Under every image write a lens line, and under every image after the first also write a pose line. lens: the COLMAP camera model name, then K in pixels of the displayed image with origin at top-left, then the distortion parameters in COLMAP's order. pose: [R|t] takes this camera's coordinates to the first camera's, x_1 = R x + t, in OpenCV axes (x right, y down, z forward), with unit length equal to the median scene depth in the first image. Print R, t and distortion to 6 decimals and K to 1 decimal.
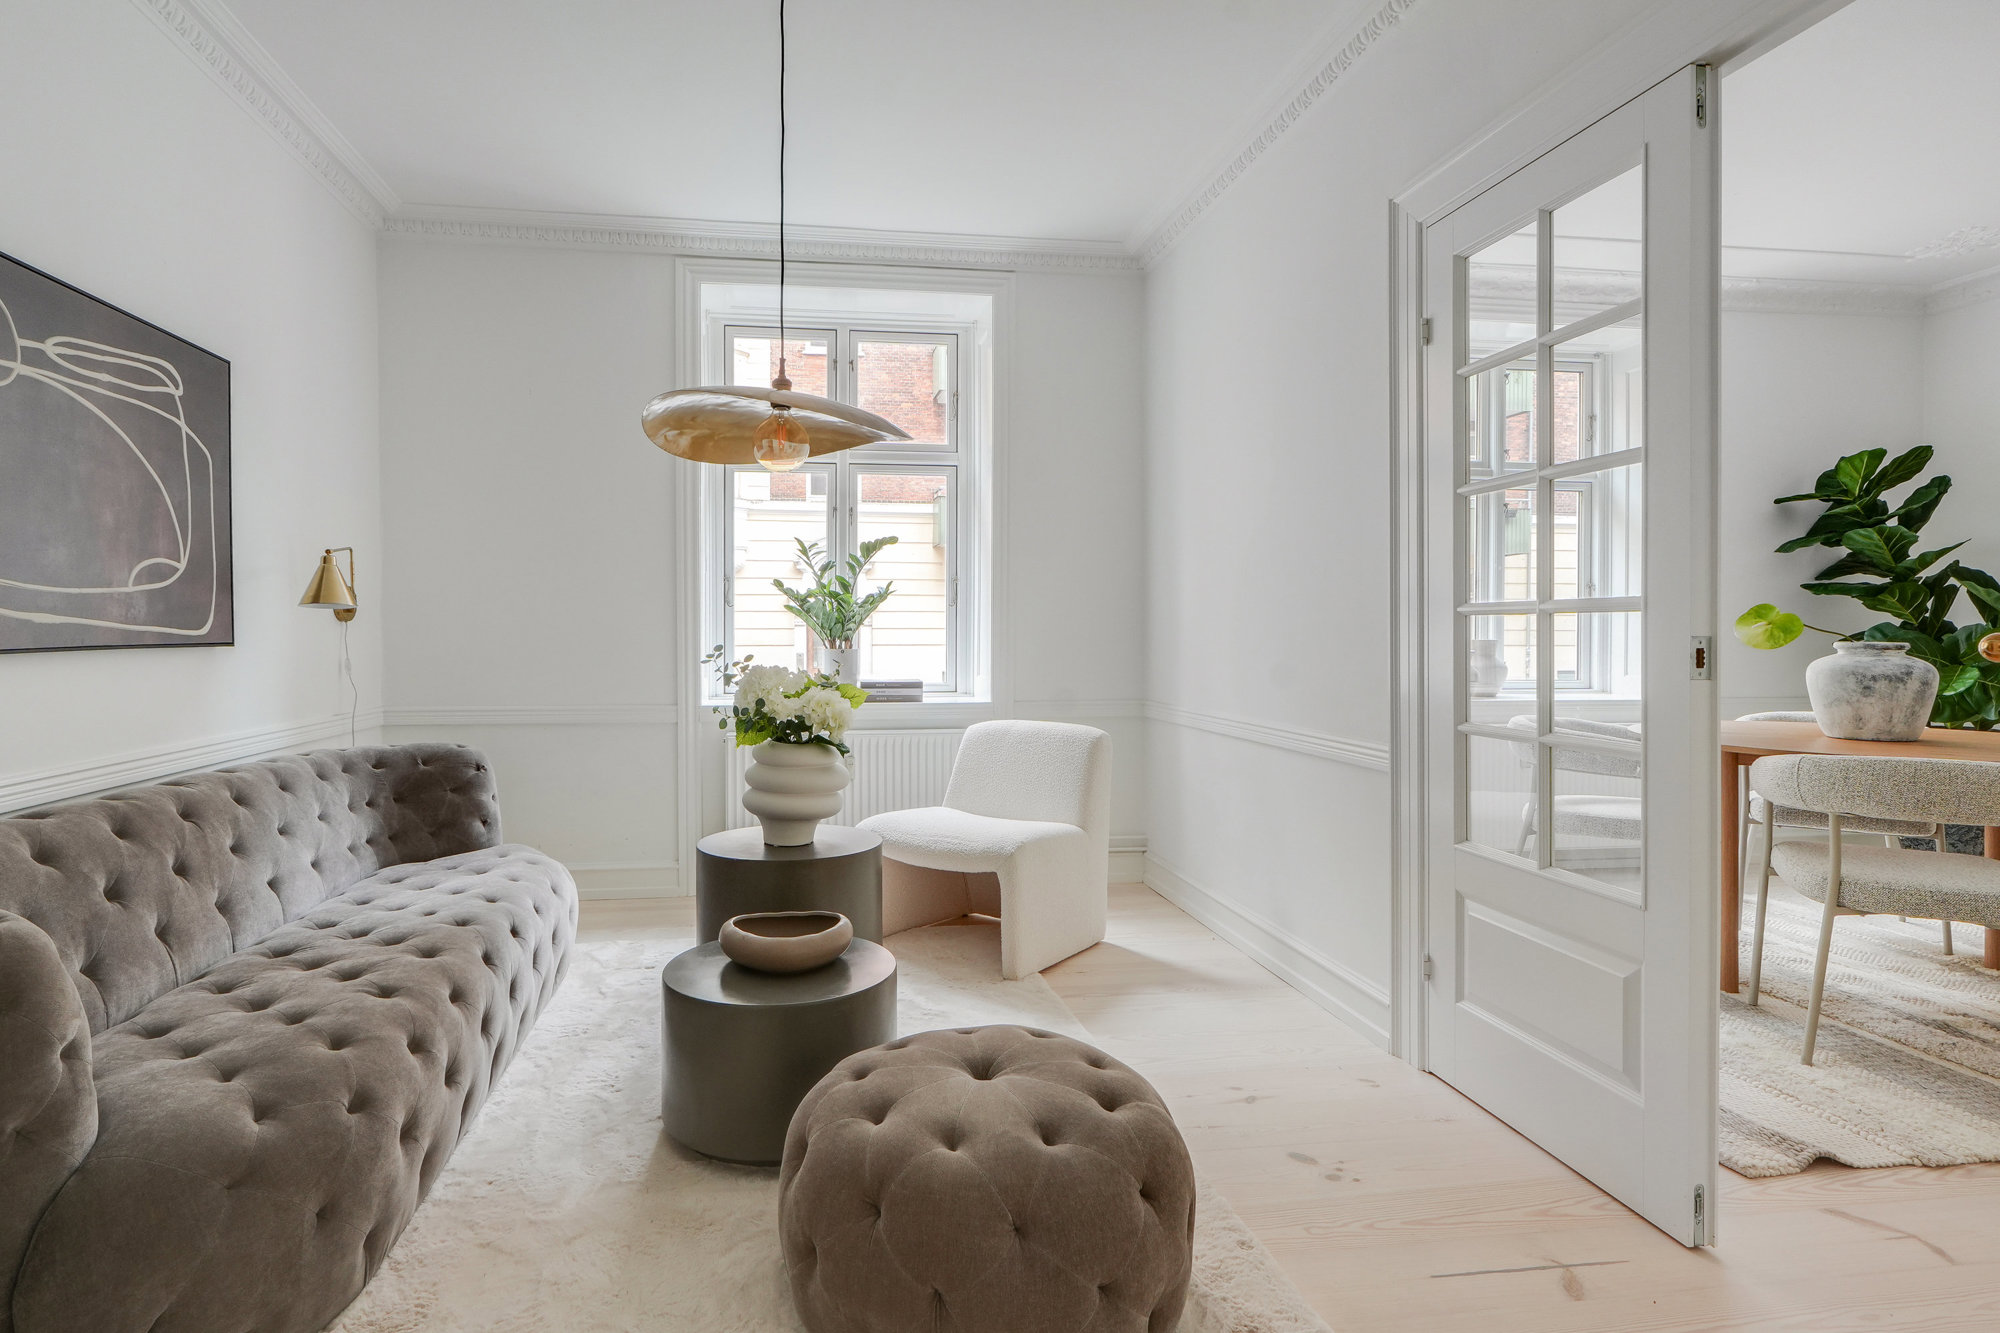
lens RADIAL K [[1035.4, 0, 922.3], [0, 1035.4, 654.8], [0, 0, 1]] dist [-0.001900, -0.000354]
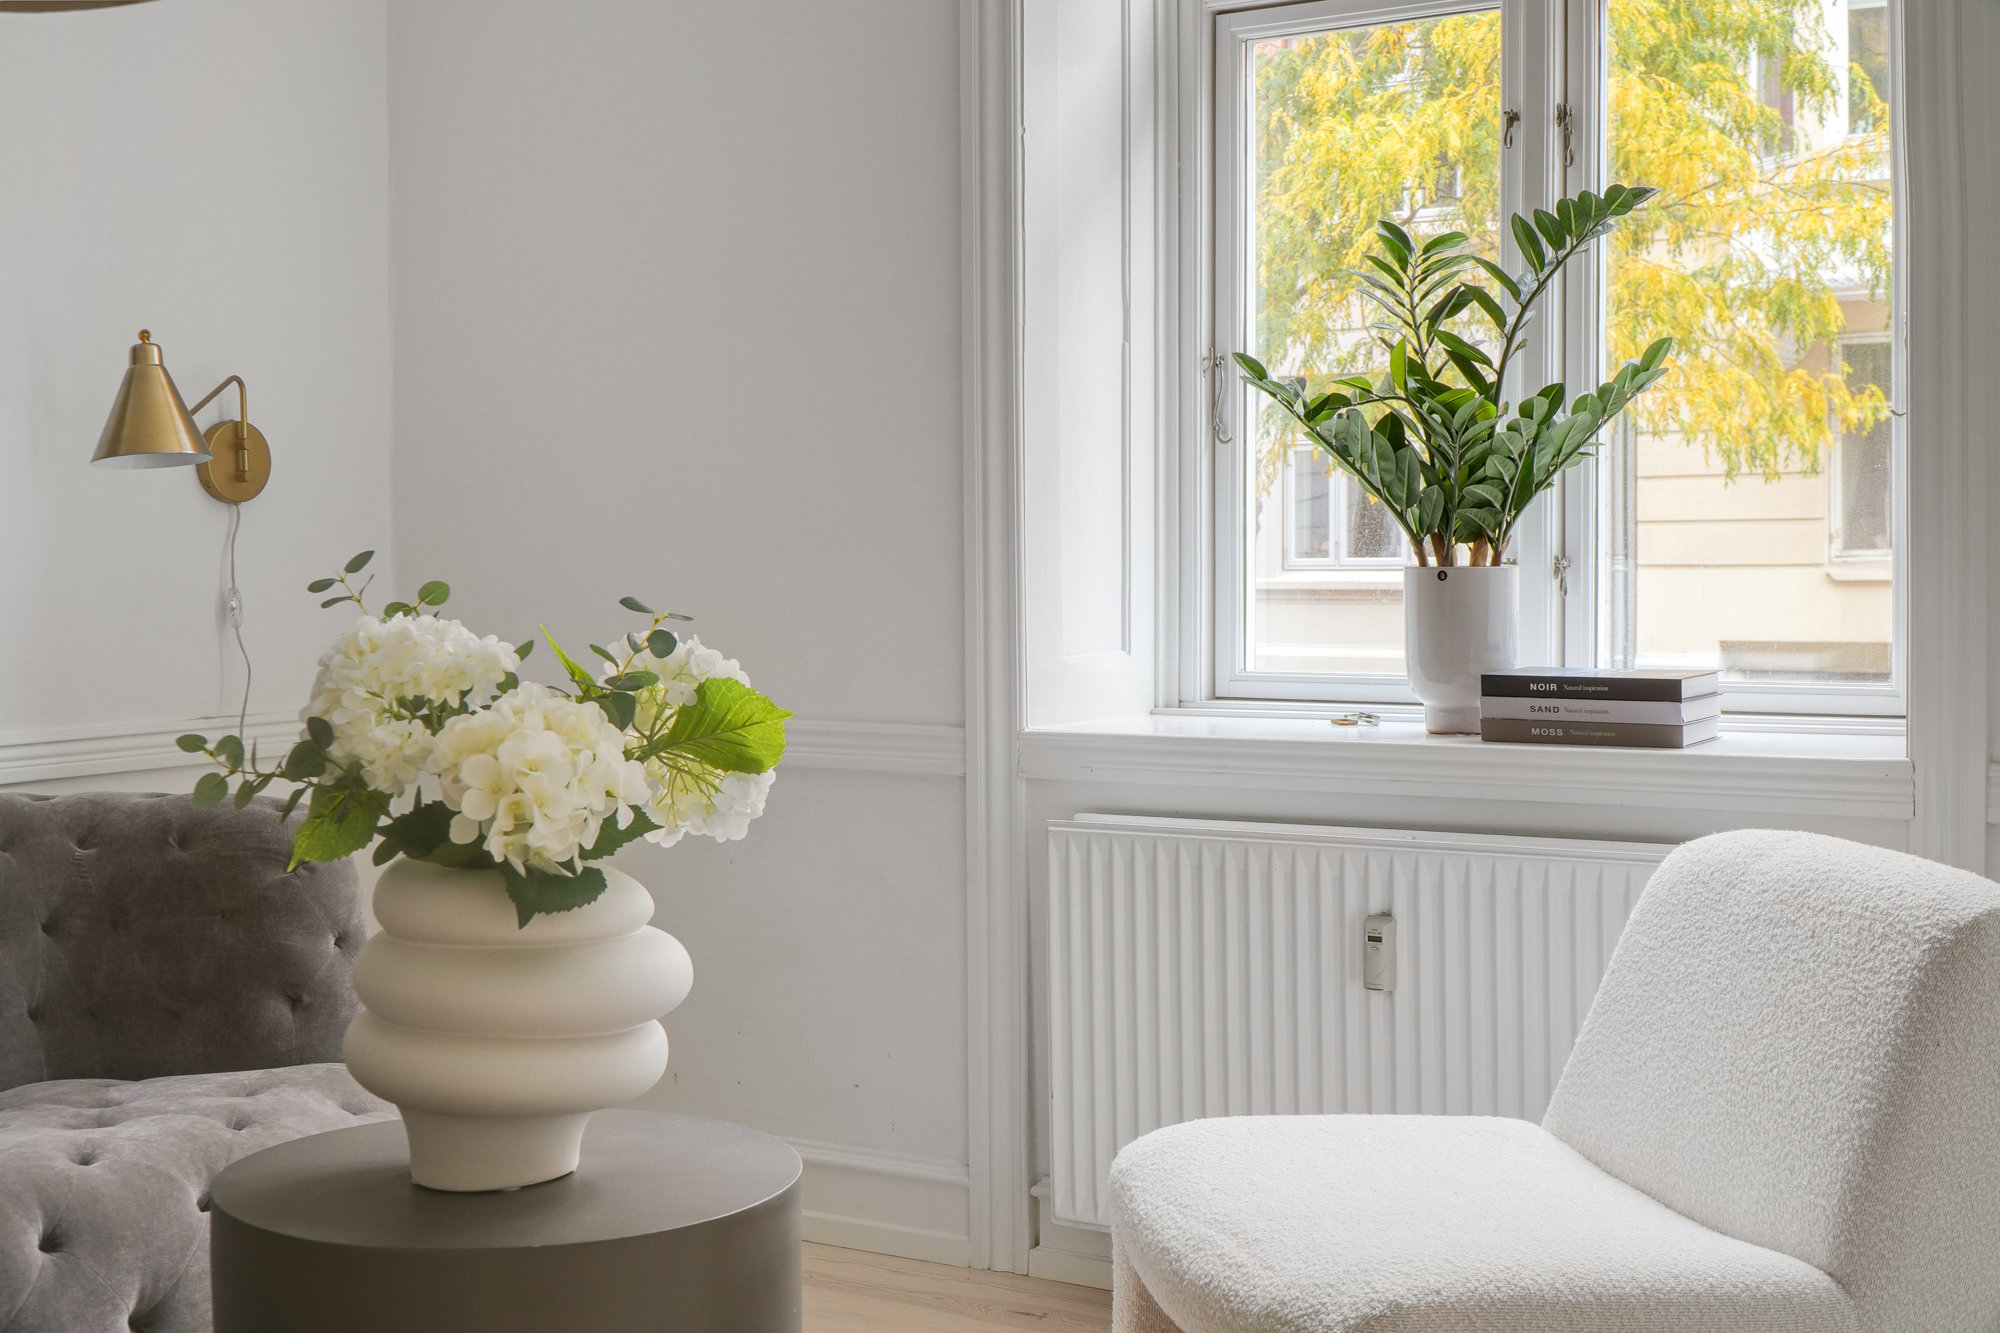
lens RADIAL K [[2577.8, 0, 877.0], [0, 2577.8, 662.2], [0, 0, 1]] dist [-0.051862, -0.046746]
pose [[0.746851, 0.021605, -0.664641, 0.438798], [-0.001927, 0.999538, 0.030326, 0.000767], [0.664989, -0.021368, 0.746548, 0.449902]]
